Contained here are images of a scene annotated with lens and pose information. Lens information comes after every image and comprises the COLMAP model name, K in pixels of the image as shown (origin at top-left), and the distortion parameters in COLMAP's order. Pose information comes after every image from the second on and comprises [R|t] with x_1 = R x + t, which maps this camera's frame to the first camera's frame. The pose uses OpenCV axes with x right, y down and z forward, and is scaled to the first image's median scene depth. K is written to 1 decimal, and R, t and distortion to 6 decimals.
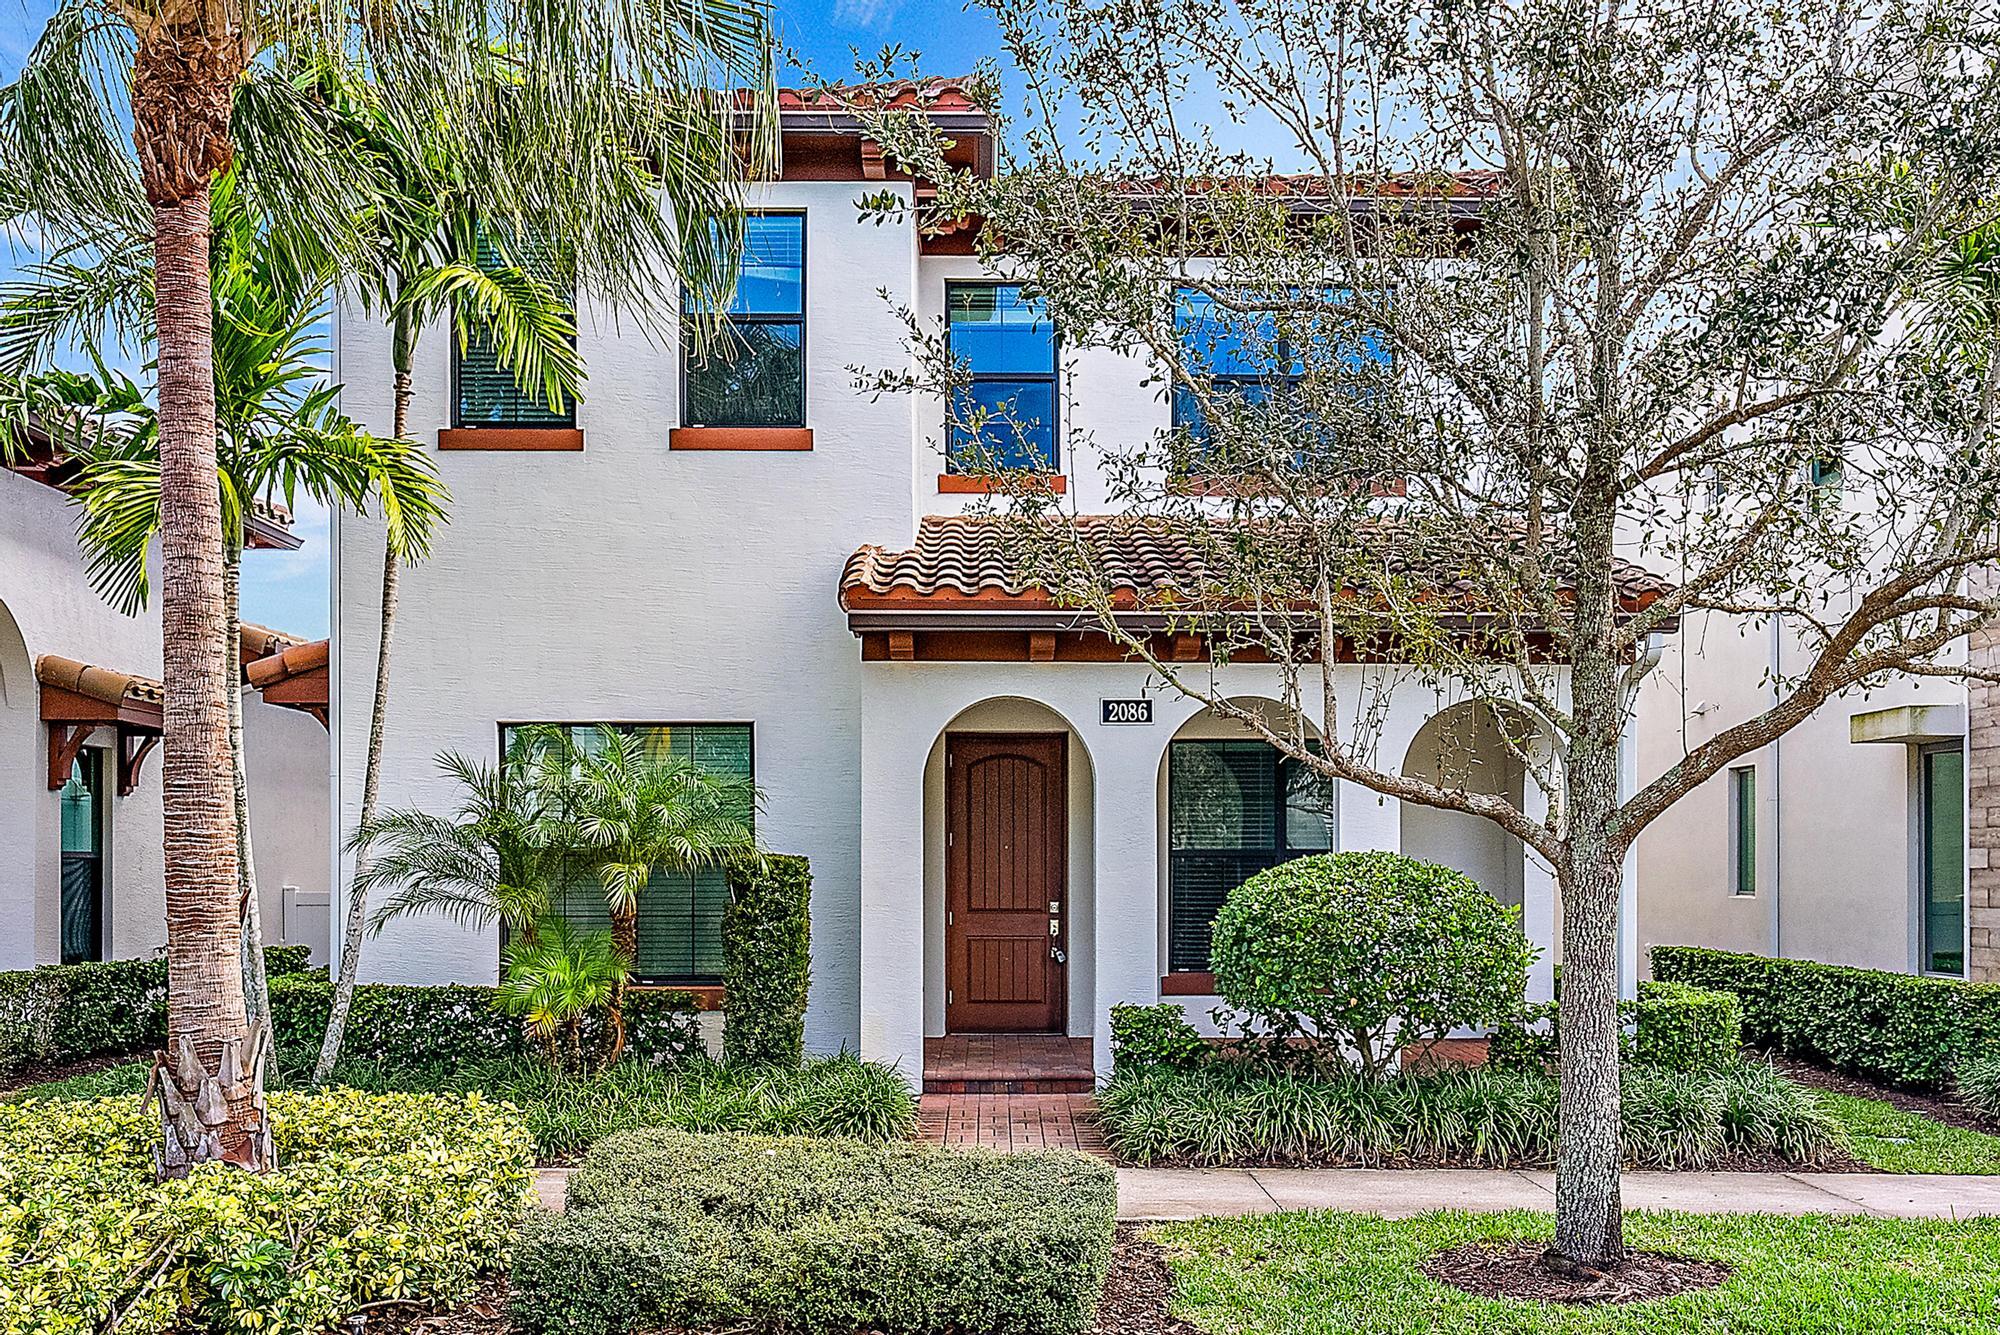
lens RADIAL K [[1908.0, 0, 991.6], [0, 1908.0, 902.0], [0, 0, 1]] dist [-0.000917, 0.000000]
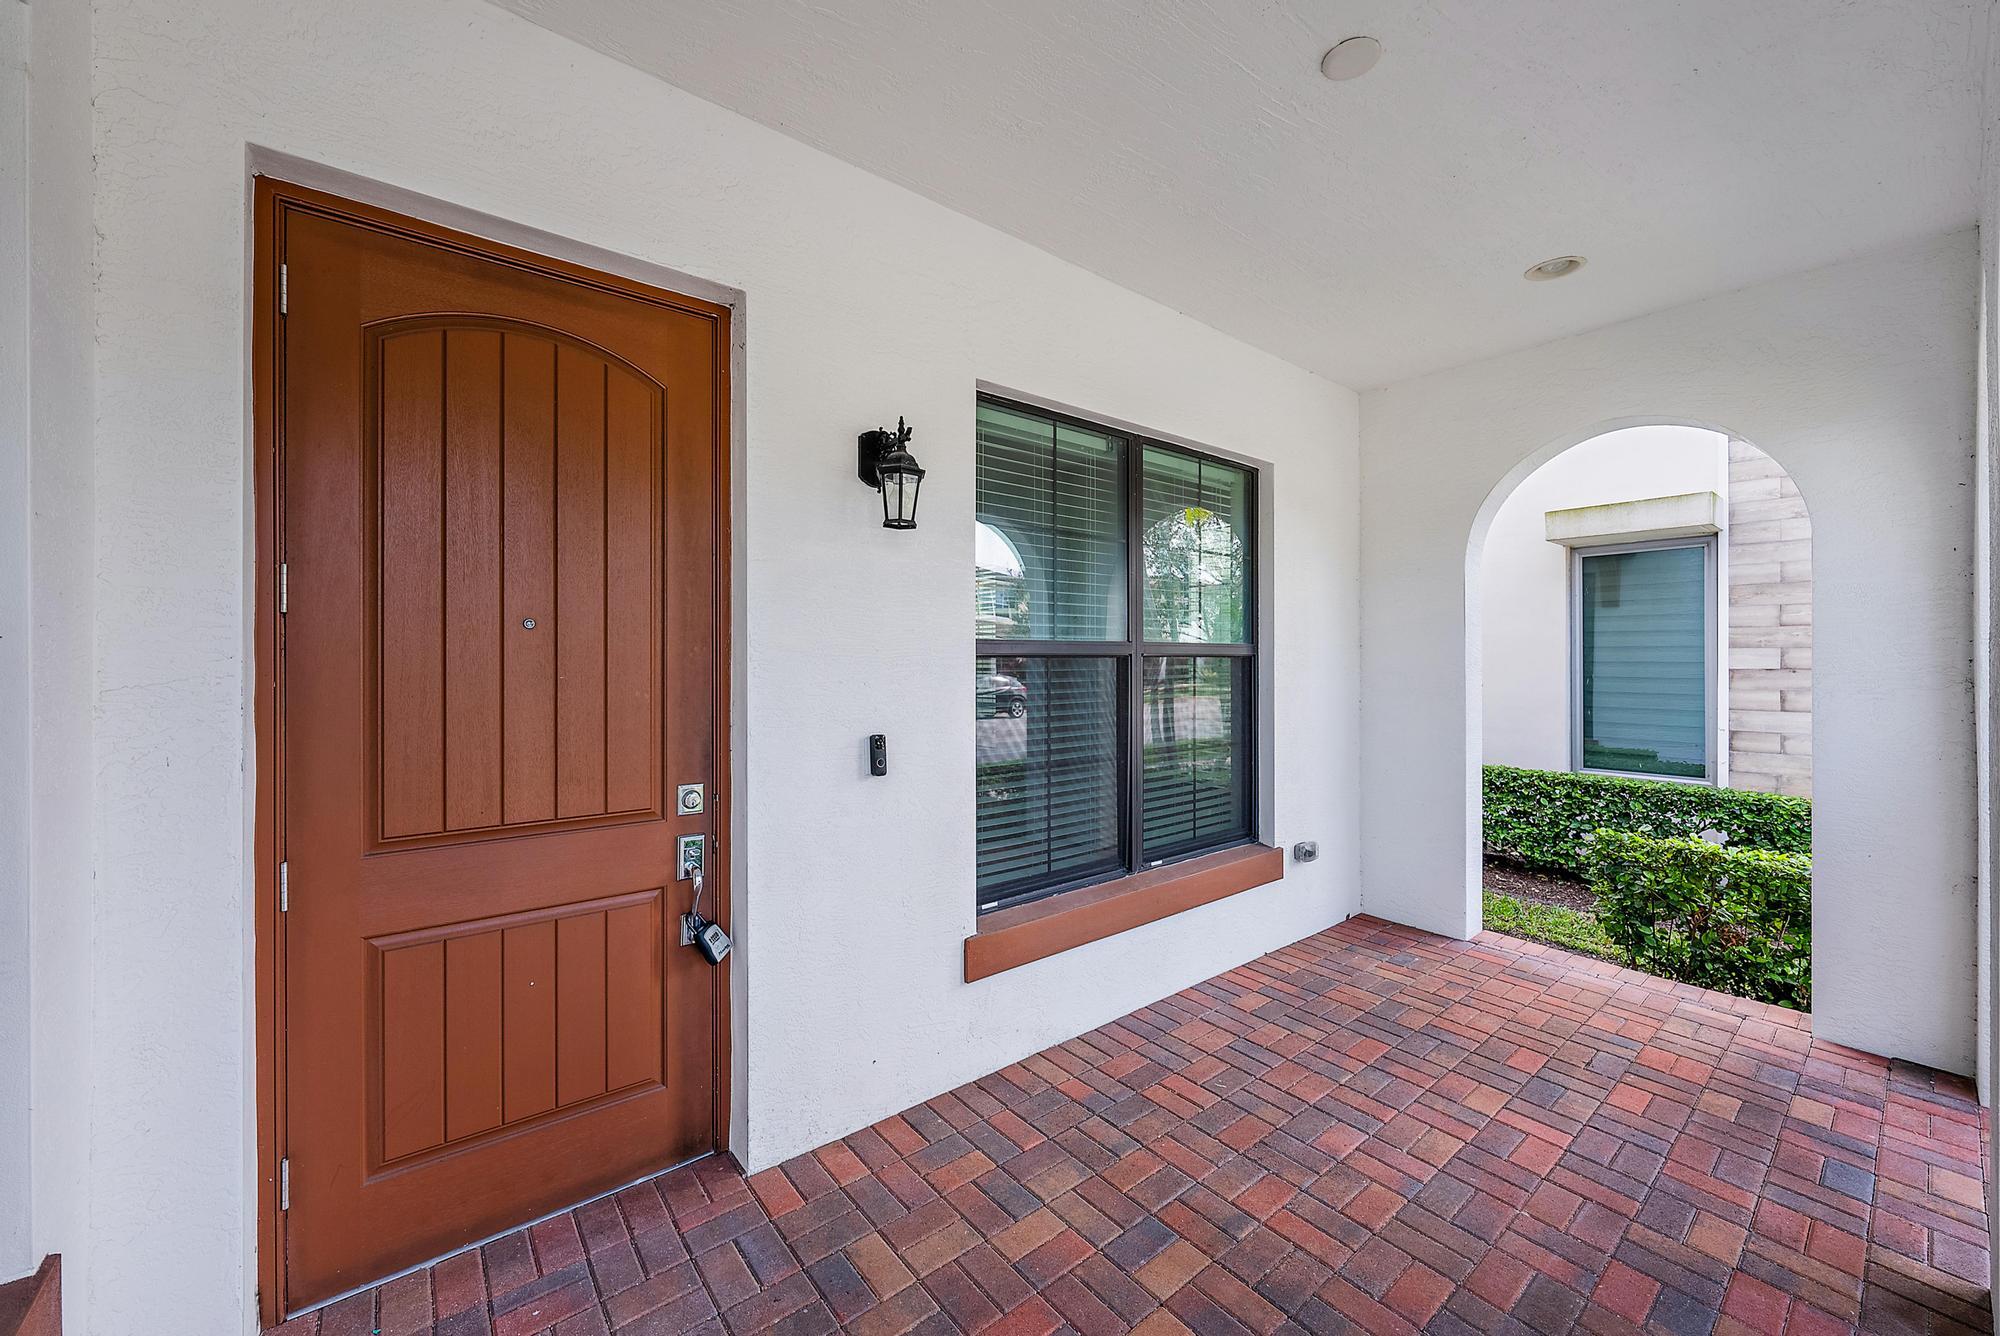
lens RADIAL K [[747.9, 0, 998.9], [0, 747.9, 657.2], [0, 0, 1]] dist [0.000834, 0.000044]
pose [[0.794253, -0.004396, 0.607571, -0.007228], [0.005617, 0.999984, -0.000108, -0.028926], [-0.607561, 0.003499, 0.794265, 1.058788]]
